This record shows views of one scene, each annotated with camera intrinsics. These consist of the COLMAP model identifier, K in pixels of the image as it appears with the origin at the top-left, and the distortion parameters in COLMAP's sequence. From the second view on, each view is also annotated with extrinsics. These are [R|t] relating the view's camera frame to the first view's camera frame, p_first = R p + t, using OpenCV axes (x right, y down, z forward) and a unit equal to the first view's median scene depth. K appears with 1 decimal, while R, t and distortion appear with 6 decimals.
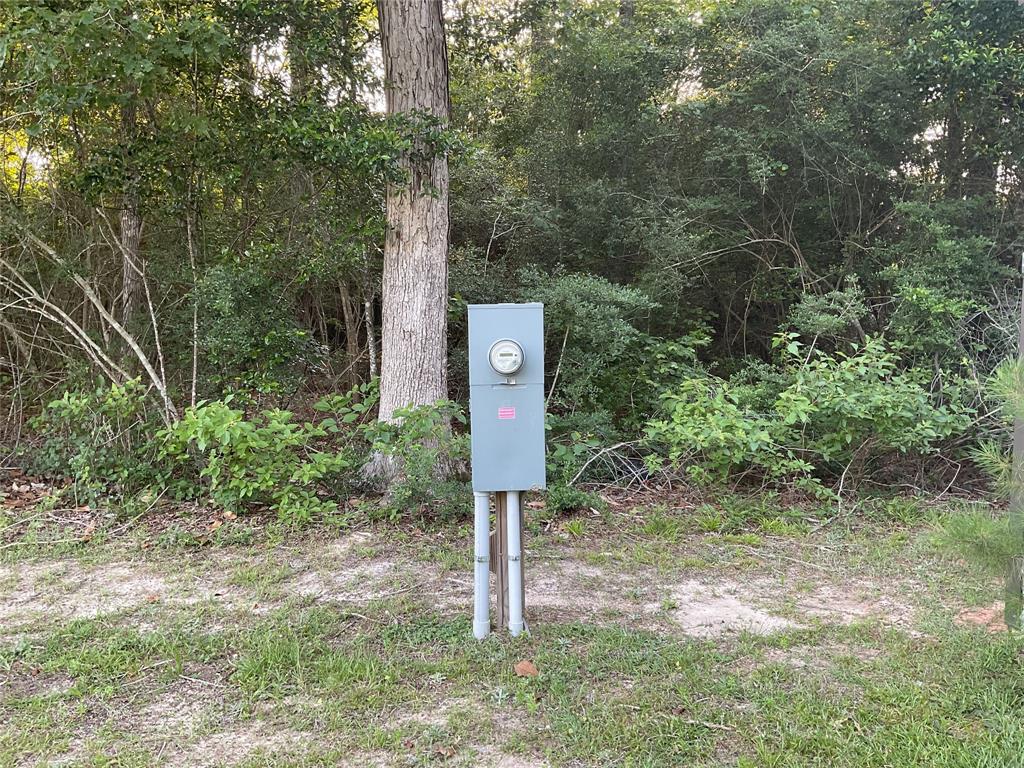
lens RADIAL K [[851.9, 0, 512.0], [0, 851.9, 384.0], [0, 0, 1]] dist [0.073253, -0.119601]
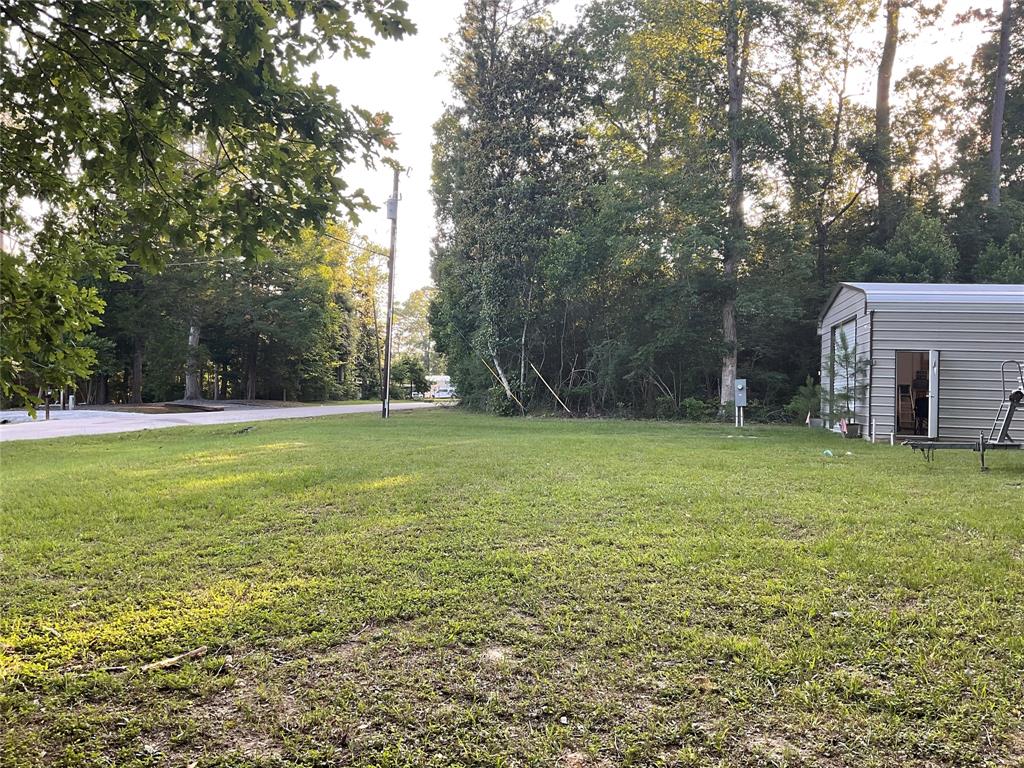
lens RADIAL K [[851.9, 0, 512.0], [0, 851.9, 384.0], [0, 0, 1]] dist [0.073253, -0.119601]
pose [[0.924918, 0.003312, -0.380153, 0.694544], [-0.030549, 0.997376, -0.065637, 0.335513], [0.378938, 0.072322, 0.922592, -4.600606]]
